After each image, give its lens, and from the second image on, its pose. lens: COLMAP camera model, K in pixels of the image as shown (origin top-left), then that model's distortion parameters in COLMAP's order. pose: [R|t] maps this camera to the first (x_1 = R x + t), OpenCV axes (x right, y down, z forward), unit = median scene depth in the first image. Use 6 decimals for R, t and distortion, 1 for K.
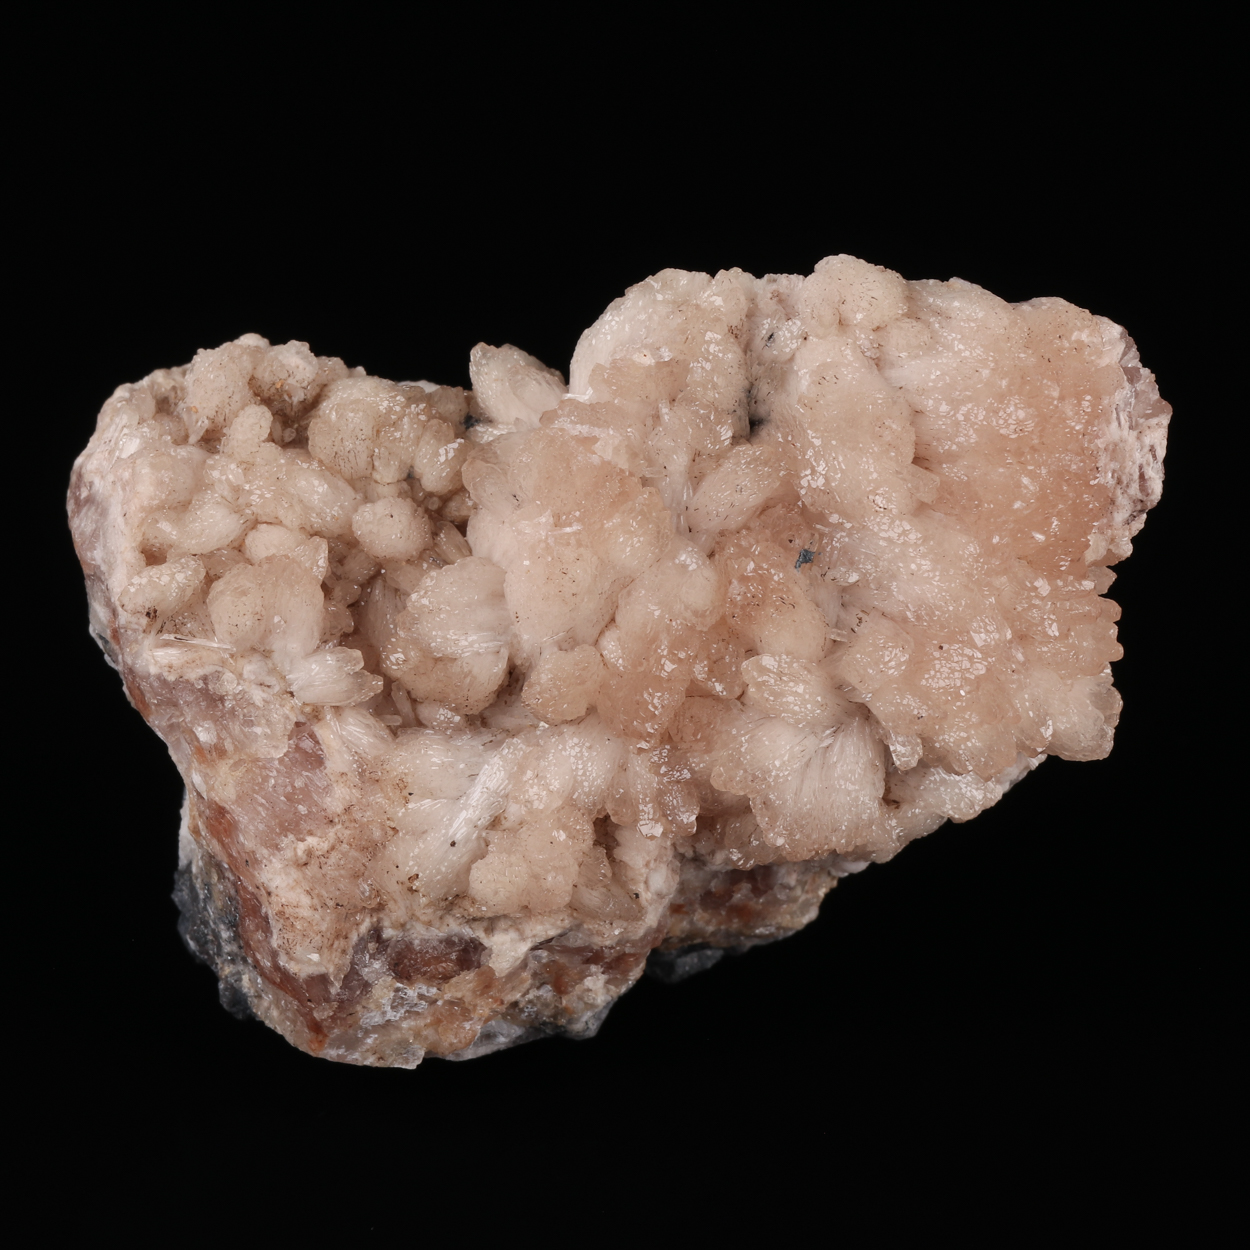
lens RADIAL K [[8462.3, 0, 624.6], [0, 8462.3, 625.1], [0, 0, 1]] dist [0.050080, 0.000000]
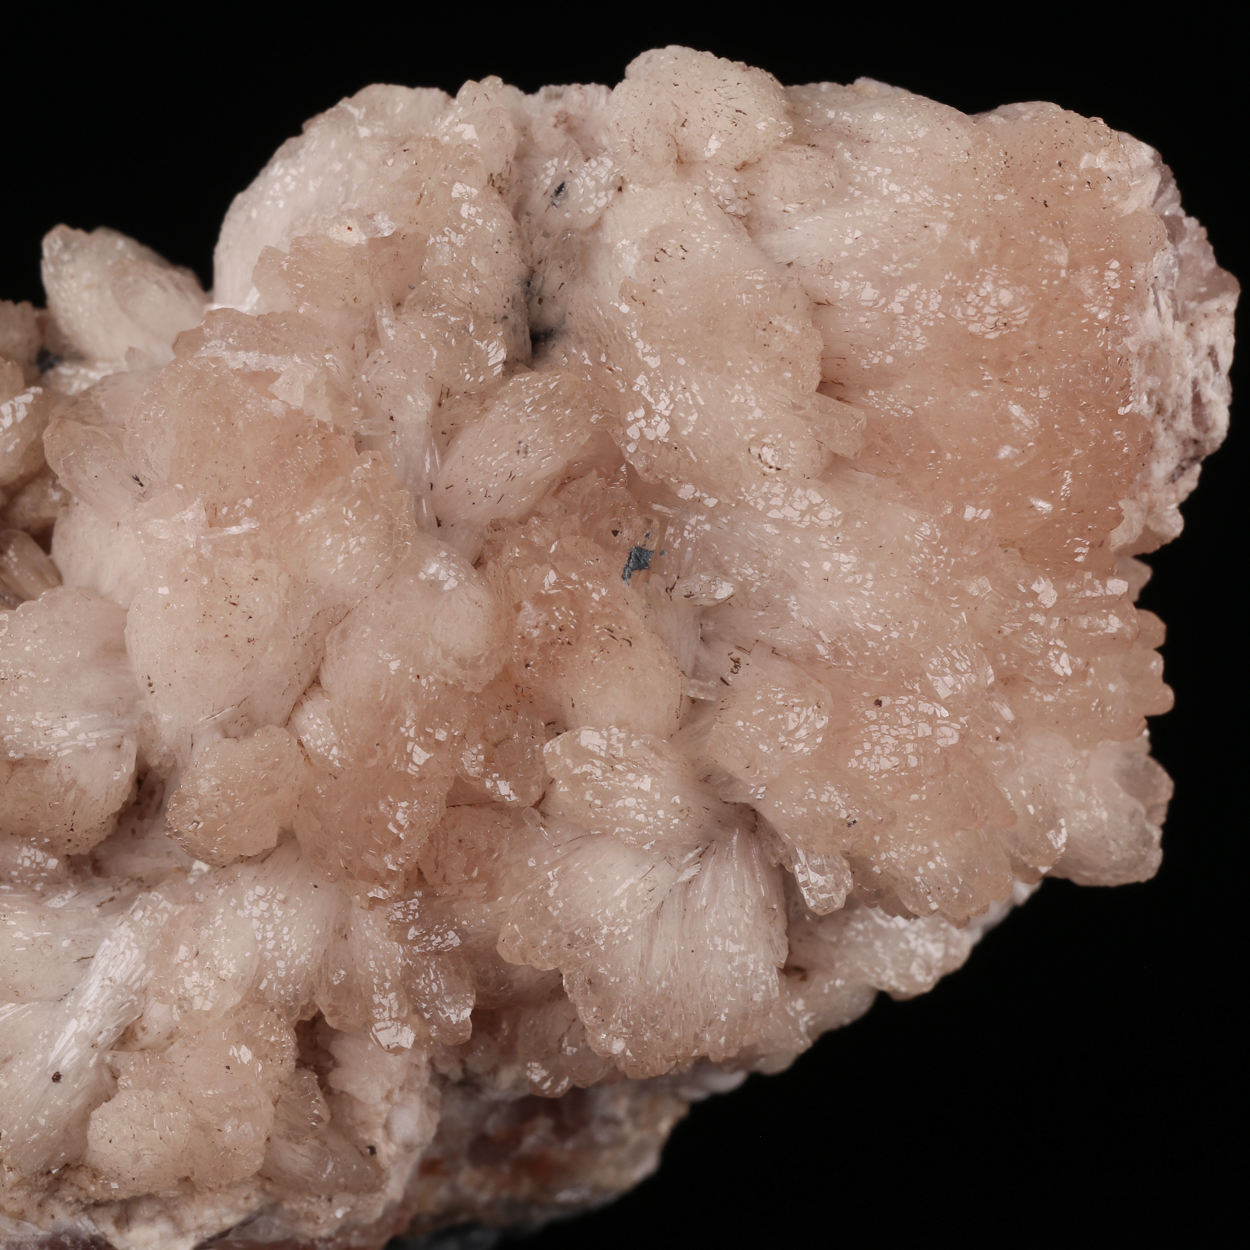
lens RADIAL K [[8462.3, 0, 622.5], [0, 8462.3, 625.5], [0, 0, 1]] dist [0.050080, 0.000000]
pose [[0.995094, -0.044144, 0.088539, -0.031843], [0.045838, 0.998801, -0.017198, 0.006535], [-0.087673, 0.021172, 0.995924, 0.414625]]
